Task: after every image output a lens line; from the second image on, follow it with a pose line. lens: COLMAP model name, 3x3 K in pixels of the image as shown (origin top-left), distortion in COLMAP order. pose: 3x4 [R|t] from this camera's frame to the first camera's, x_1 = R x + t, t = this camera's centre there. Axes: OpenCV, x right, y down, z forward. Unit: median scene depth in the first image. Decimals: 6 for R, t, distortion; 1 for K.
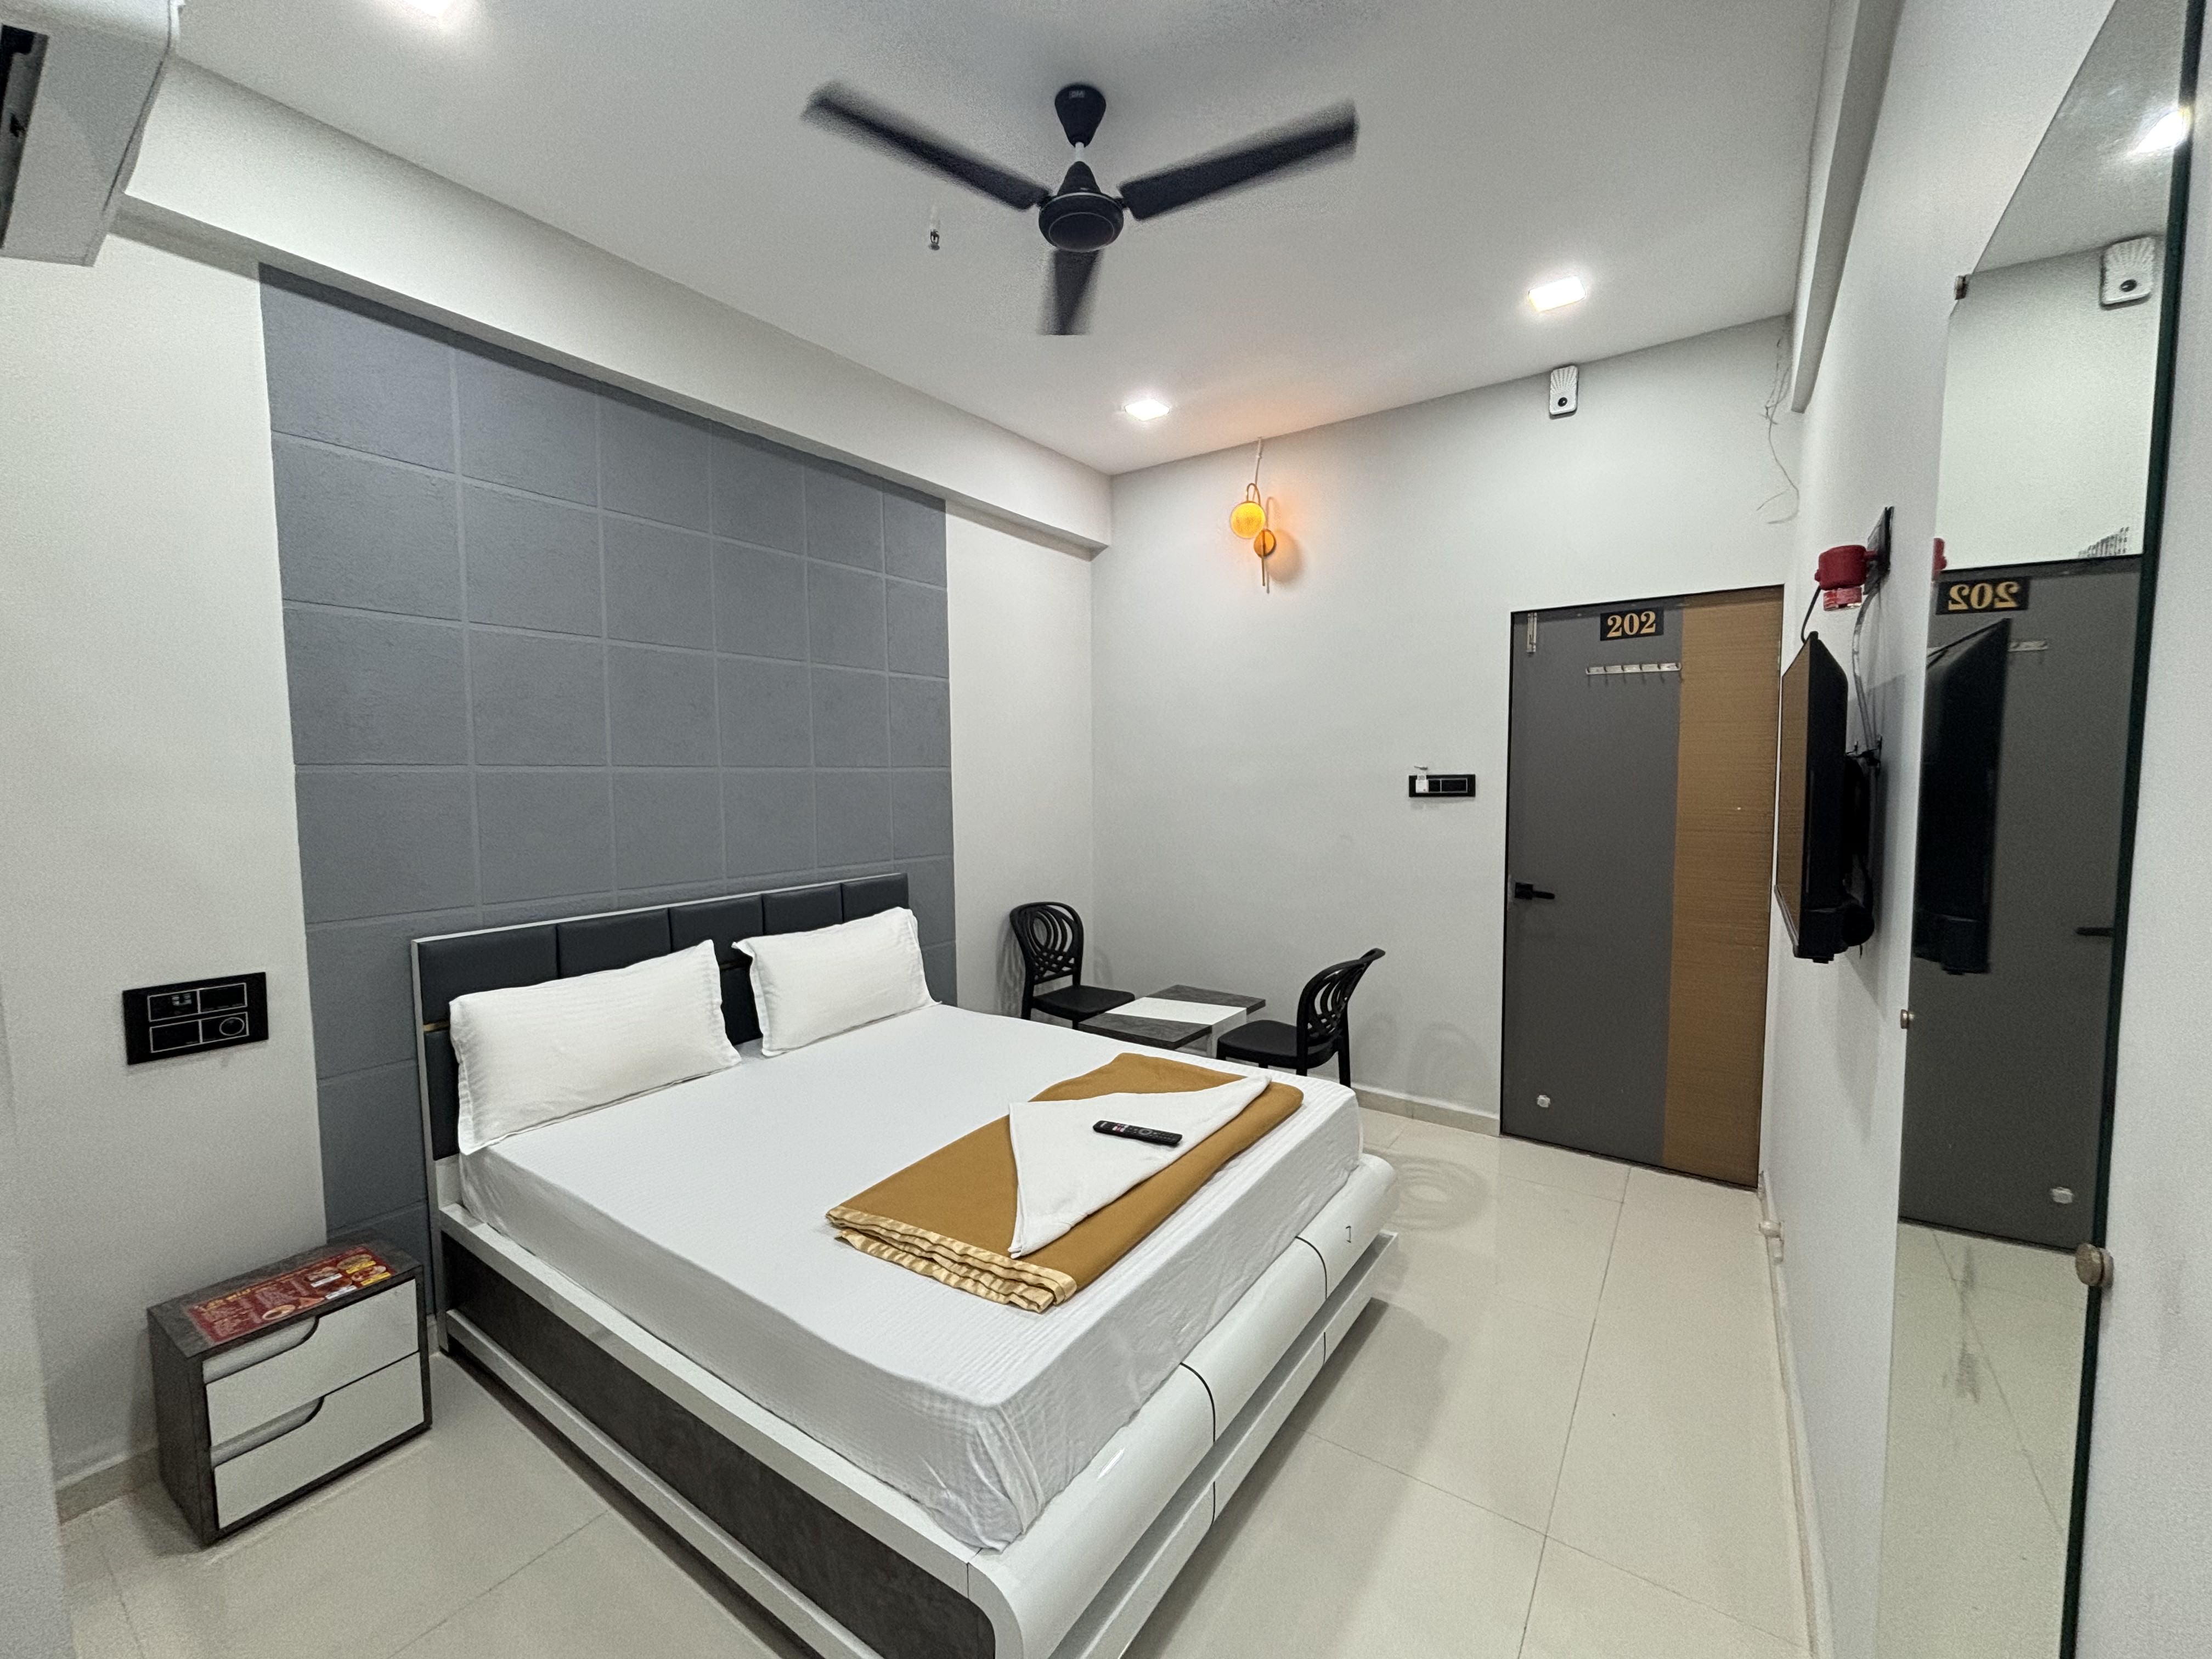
lens RADIAL K [[892.7, 0, 1101.8], [0, 892.7, 827.2], [0, 0, 1]] dist [-0.000956, -0.000481]
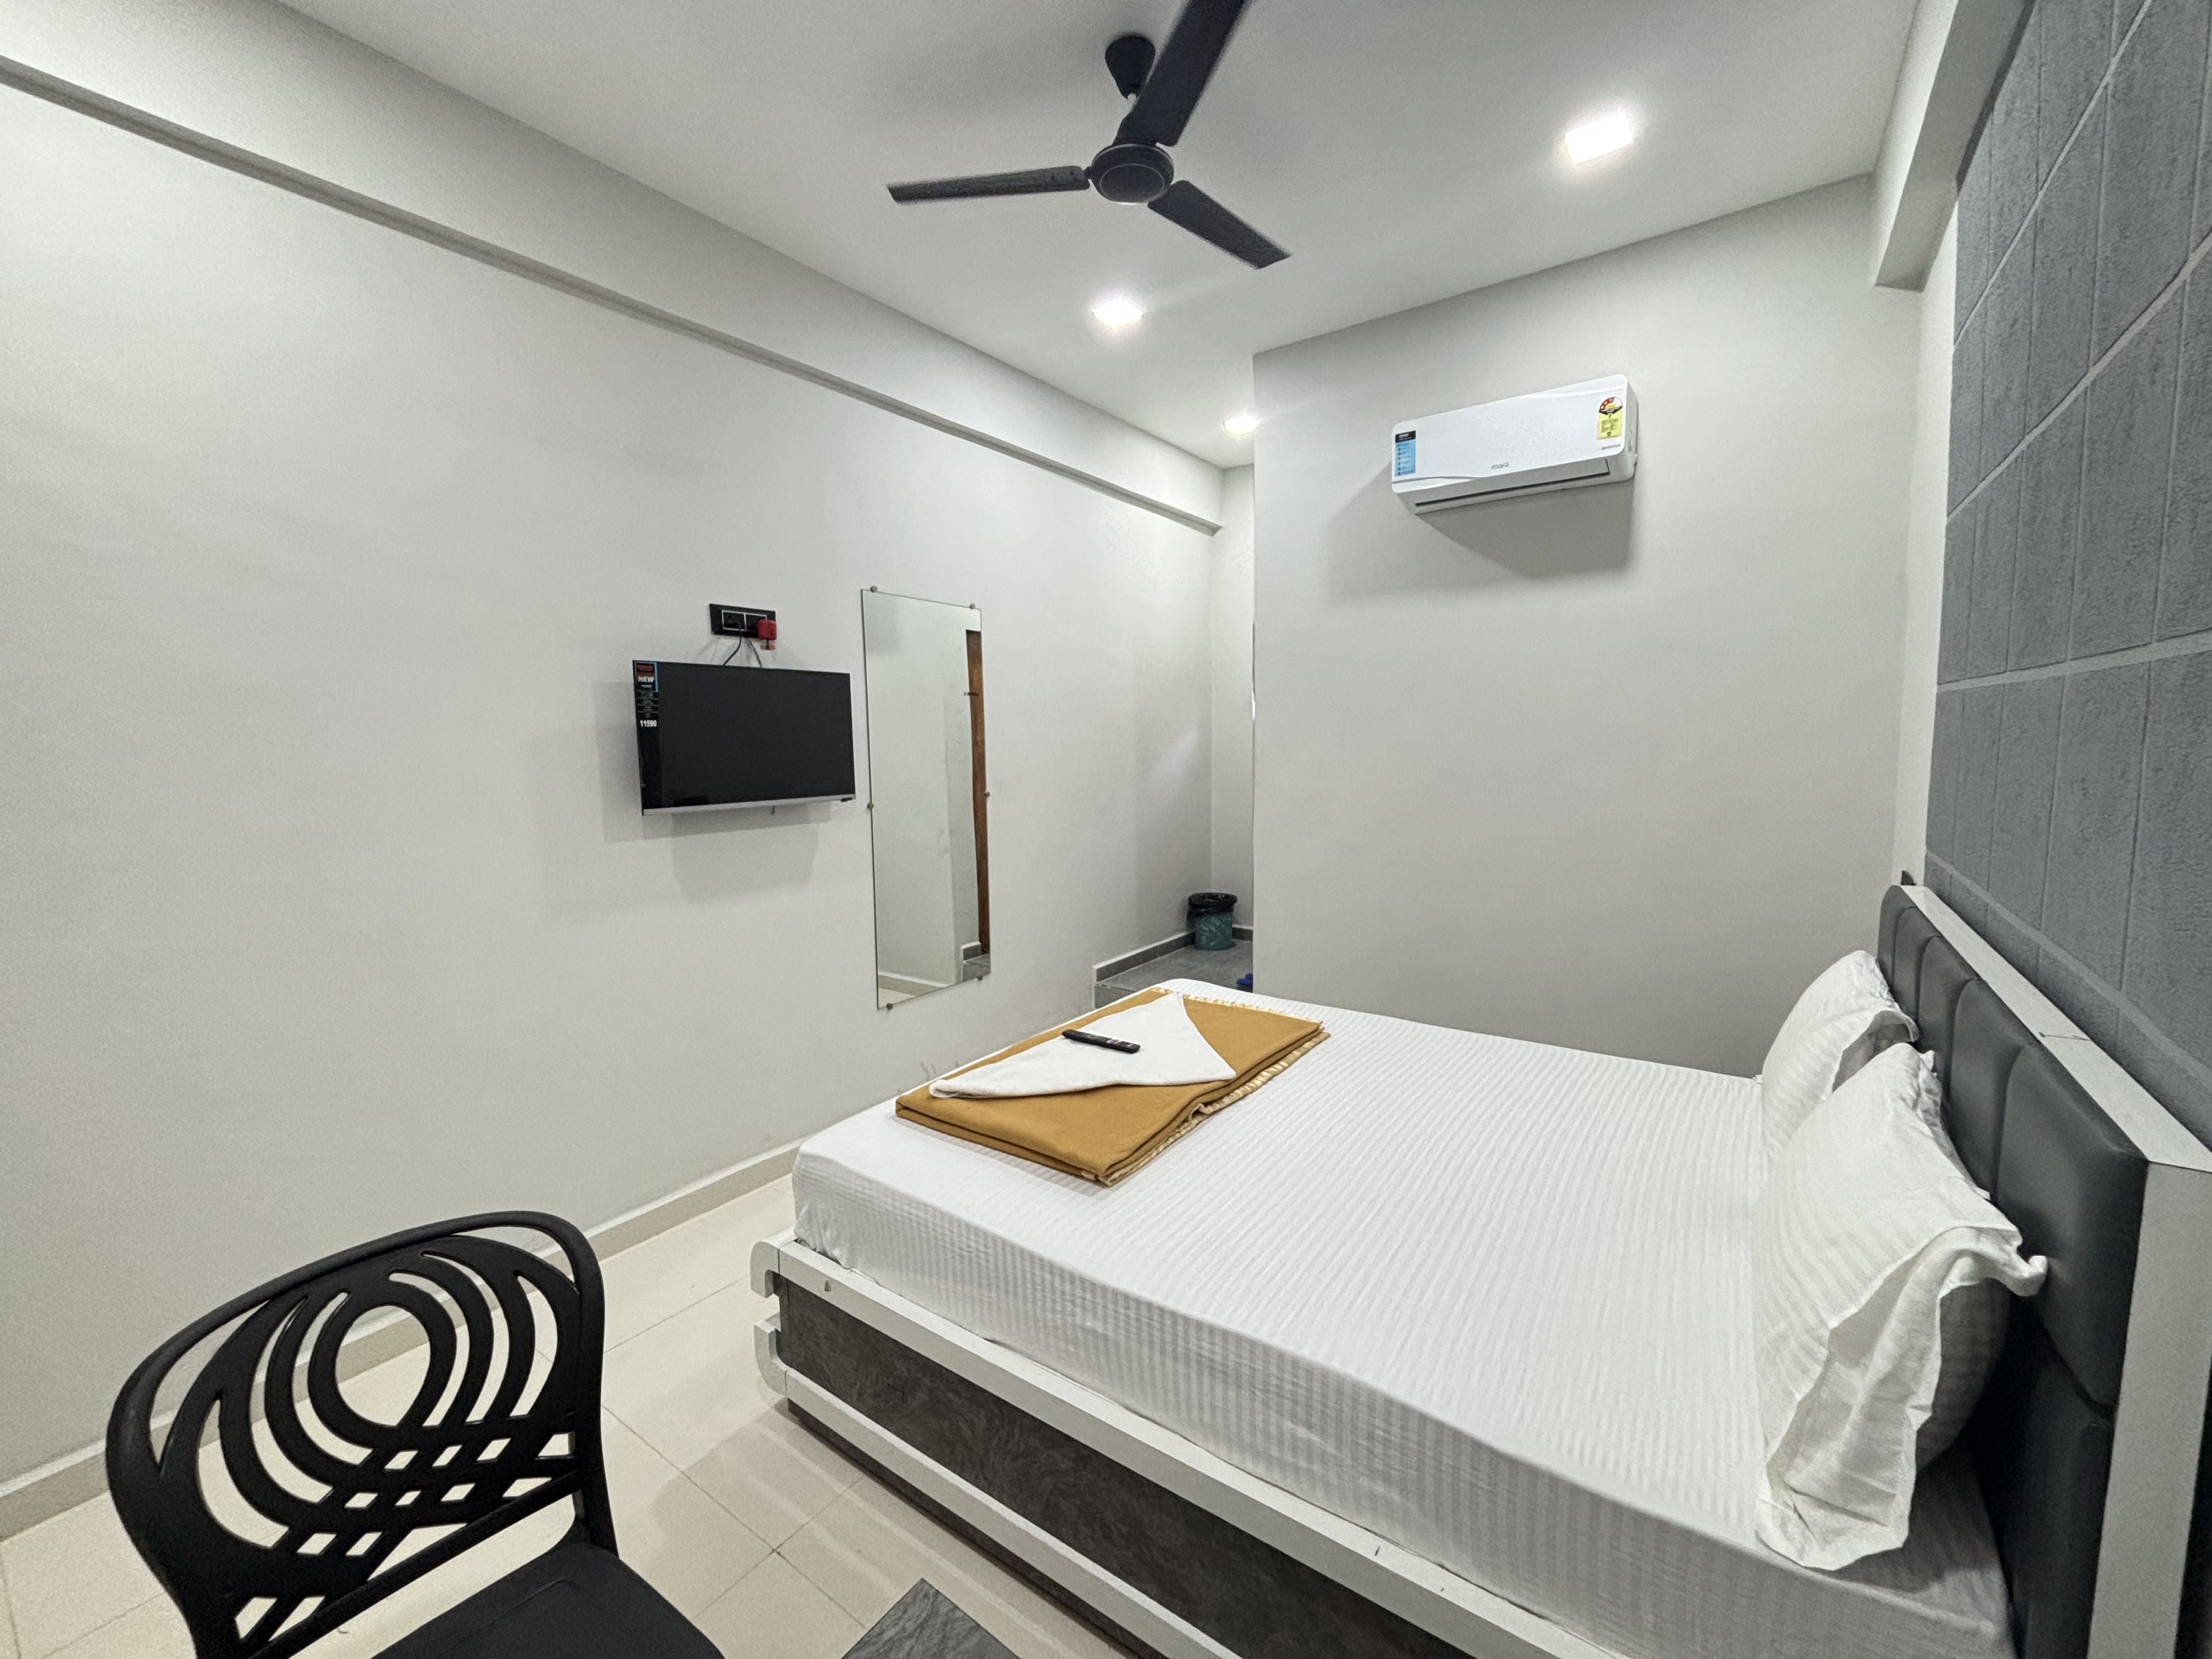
lens RADIAL K [[880.5, 0, 1112.9], [0, 880.5, 833.6], [0, 0, 1]] dist [-0.022564, -0.000061]
pose [[-0.999660, 0.025845, -0.003317, 0.009861], [0.024903, 0.985087, 0.170244, -0.059568], [0.007667, 0.170103, -0.985396, 1.267581]]
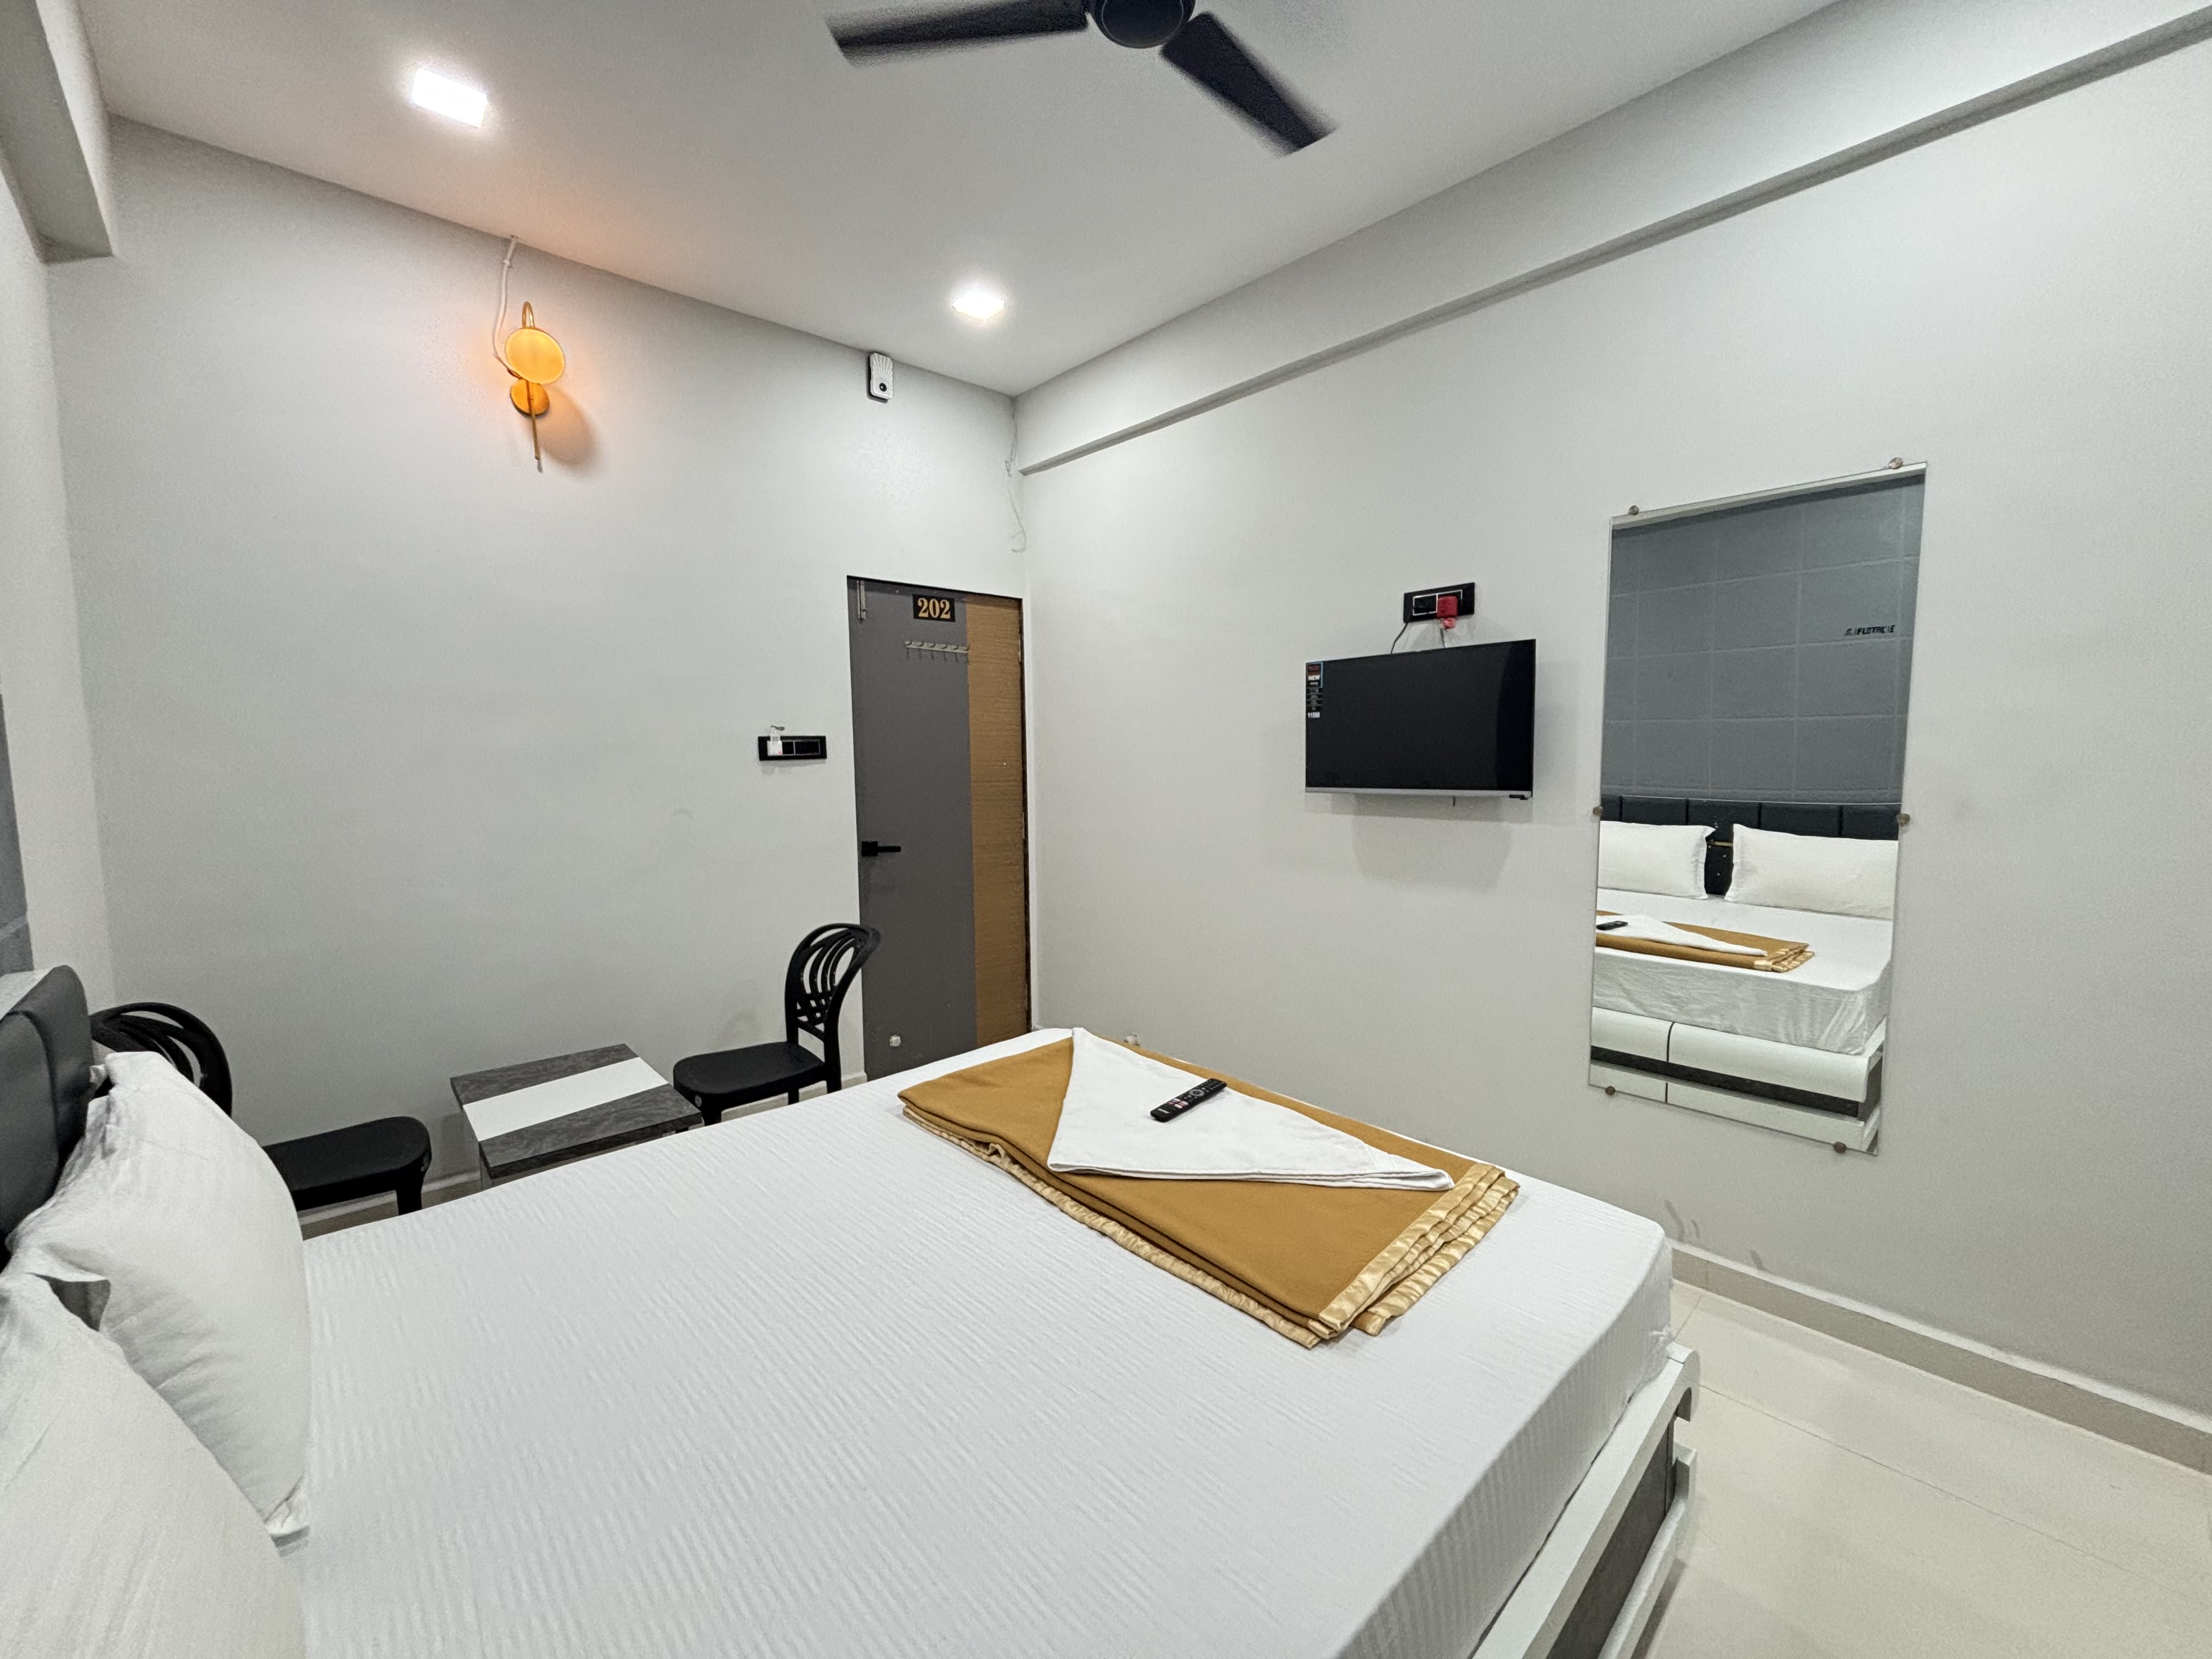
lens RADIAL K [[892.7, 0, 1101.8], [0, 892.7, 827.2], [0, 0, 1]] dist [-0.000956, -0.000481]
pose [[0.202568, -0.071306, 0.976669, -0.520510], [0.077170, 0.995406, 0.056668, 0.009026], [-0.976223, 0.063891, 0.207140, 0.553856]]
